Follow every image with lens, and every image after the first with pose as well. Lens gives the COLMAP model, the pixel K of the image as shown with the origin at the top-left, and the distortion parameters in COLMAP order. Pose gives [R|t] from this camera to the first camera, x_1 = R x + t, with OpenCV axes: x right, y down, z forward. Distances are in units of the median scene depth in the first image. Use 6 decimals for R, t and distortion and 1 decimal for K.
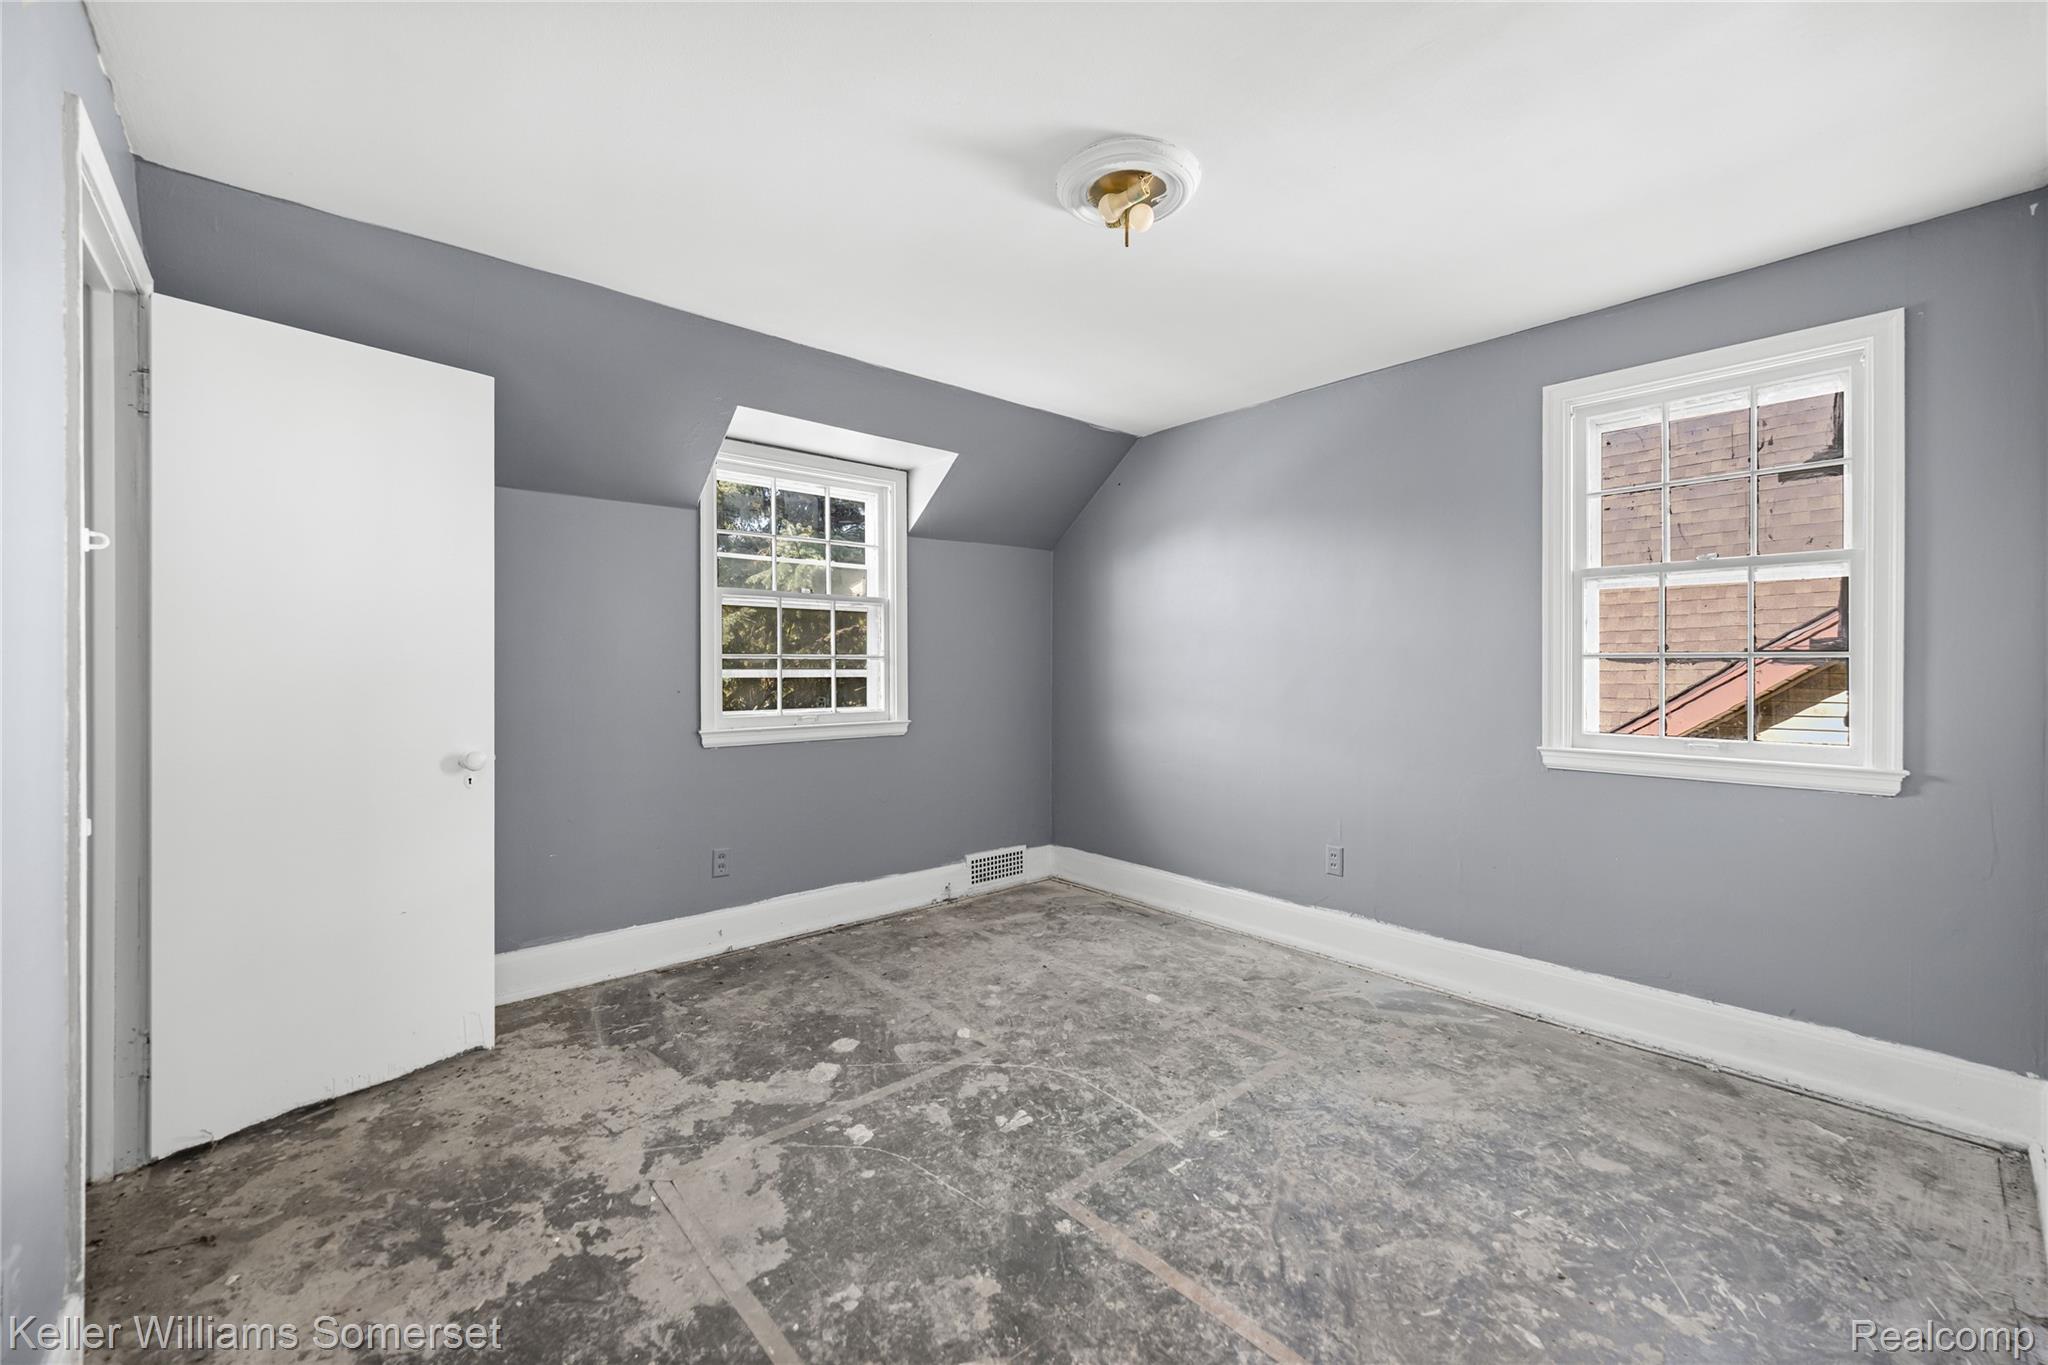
lens RADIAL K [[787.4, 0, 1024.0], [0, 787.4, 682.5], [0, 0, 1]] dist [0.004749, -0.000386]
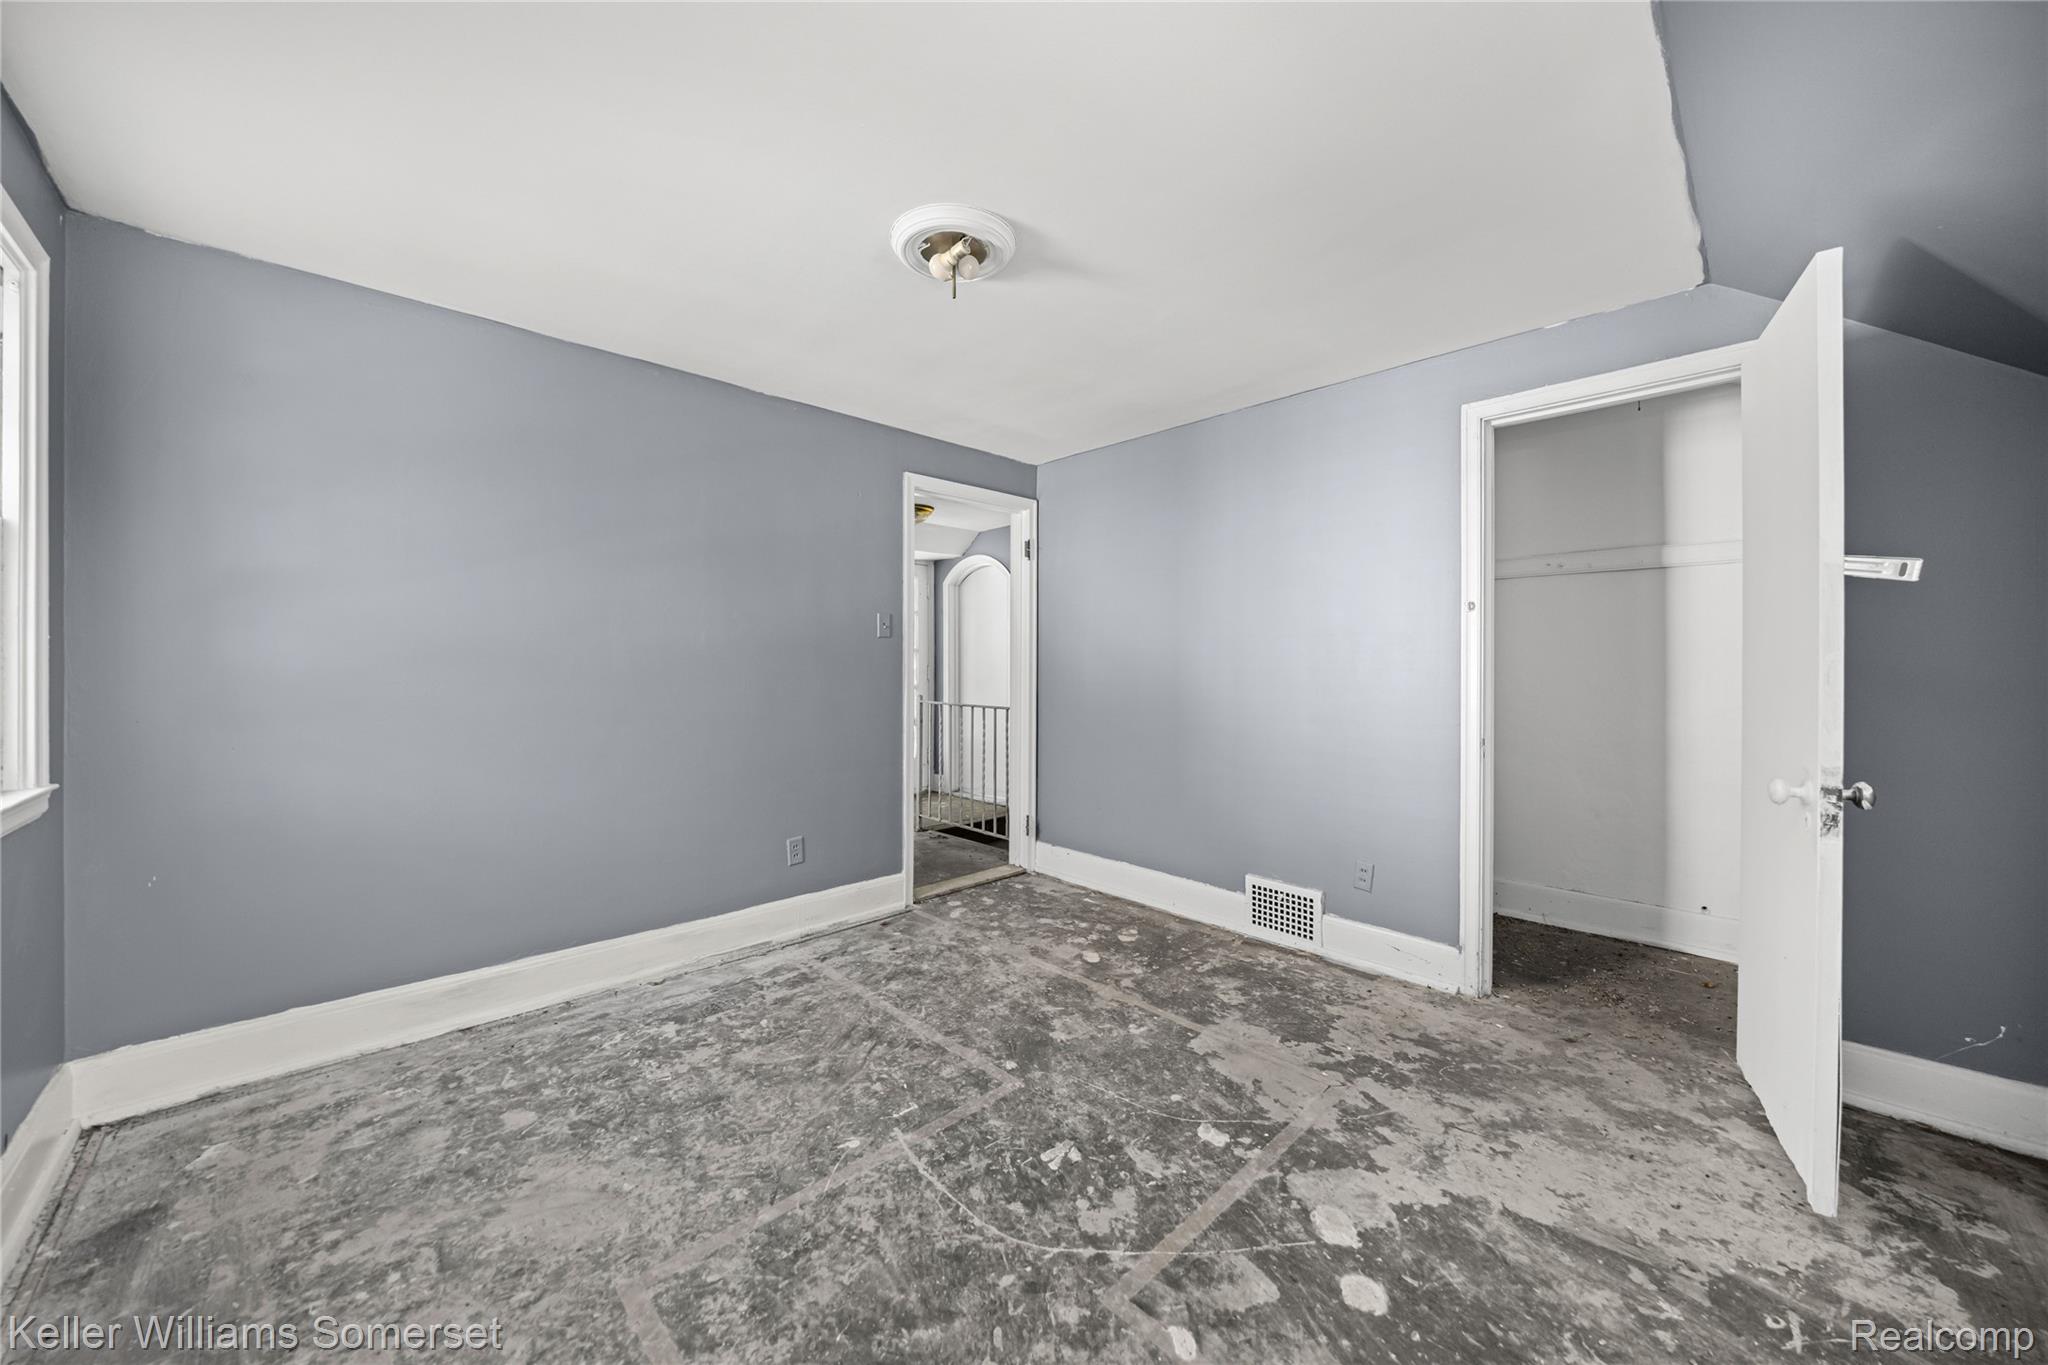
lens RADIAL K [[780.0, 0, 1027.7], [0, 780.0, 668.5], [0, 0, 1]] dist [0.000232, 0.000442]
pose [[-0.998730, -0.001024, -0.050363, 0.076560], [-0.002402, 0.999624, 0.027297, -0.044444], [0.050316, 0.027384, -0.998358, 1.988198]]
